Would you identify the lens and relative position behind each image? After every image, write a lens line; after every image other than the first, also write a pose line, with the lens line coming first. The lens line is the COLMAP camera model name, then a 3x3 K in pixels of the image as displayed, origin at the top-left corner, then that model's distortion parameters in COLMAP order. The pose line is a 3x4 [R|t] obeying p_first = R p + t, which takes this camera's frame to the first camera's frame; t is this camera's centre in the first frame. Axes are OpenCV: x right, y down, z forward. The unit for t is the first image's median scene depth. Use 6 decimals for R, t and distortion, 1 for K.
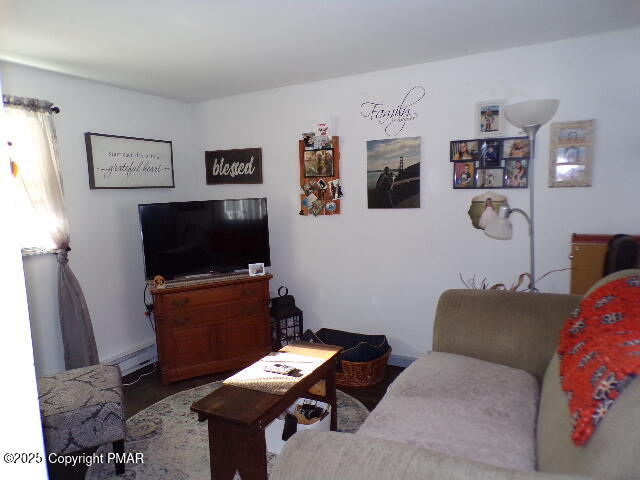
lens RADIAL K [[435.6, 0, 318.9], [0, 435.6, 242.7], [0, 0, 1]] dist [-0.017843, 0.026591]
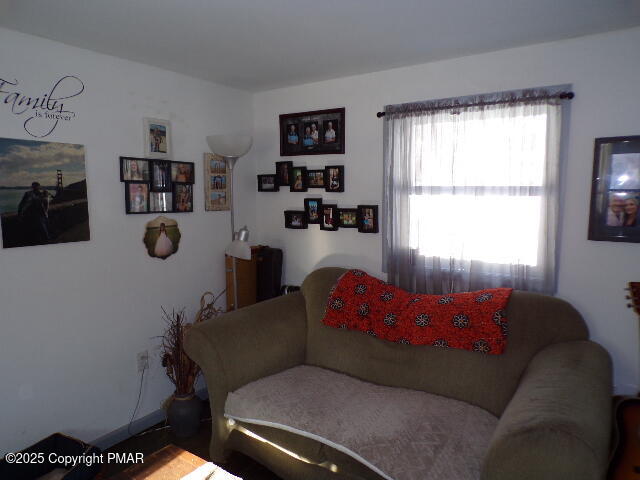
lens RADIAL K [[435.6, 0, 318.9], [0, 435.6, 242.7], [0, 0, 1]] dist [-0.017843, 0.026591]
pose [[0.124393, -0.087362, 0.988380, -0.485504], [0.115270, 0.990644, 0.073055, -0.088482], [-0.985515, 0.104843, 0.133300, 0.536516]]
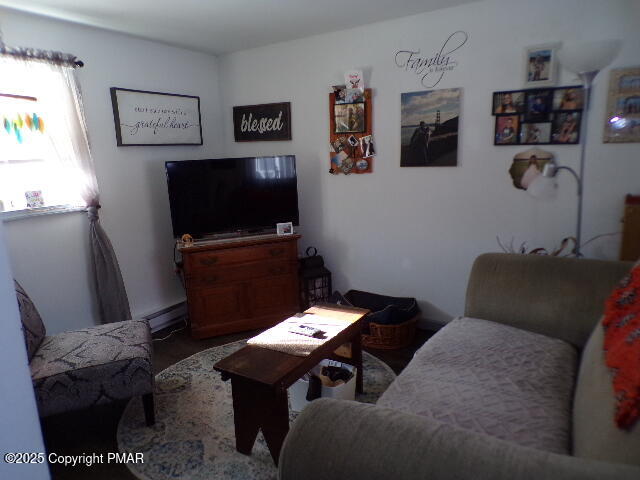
lens RADIAL K [[435.6, 0, 318.9], [0, 435.6, 242.7], [0, 0, 1]] dist [-0.017843, 0.026591]
pose [[0.996887, 0.015326, -0.077338, 0.011828], [-0.008112, 0.995657, 0.092740, 0.000400], [0.078424, -0.091824, 0.992682, 0.032586]]
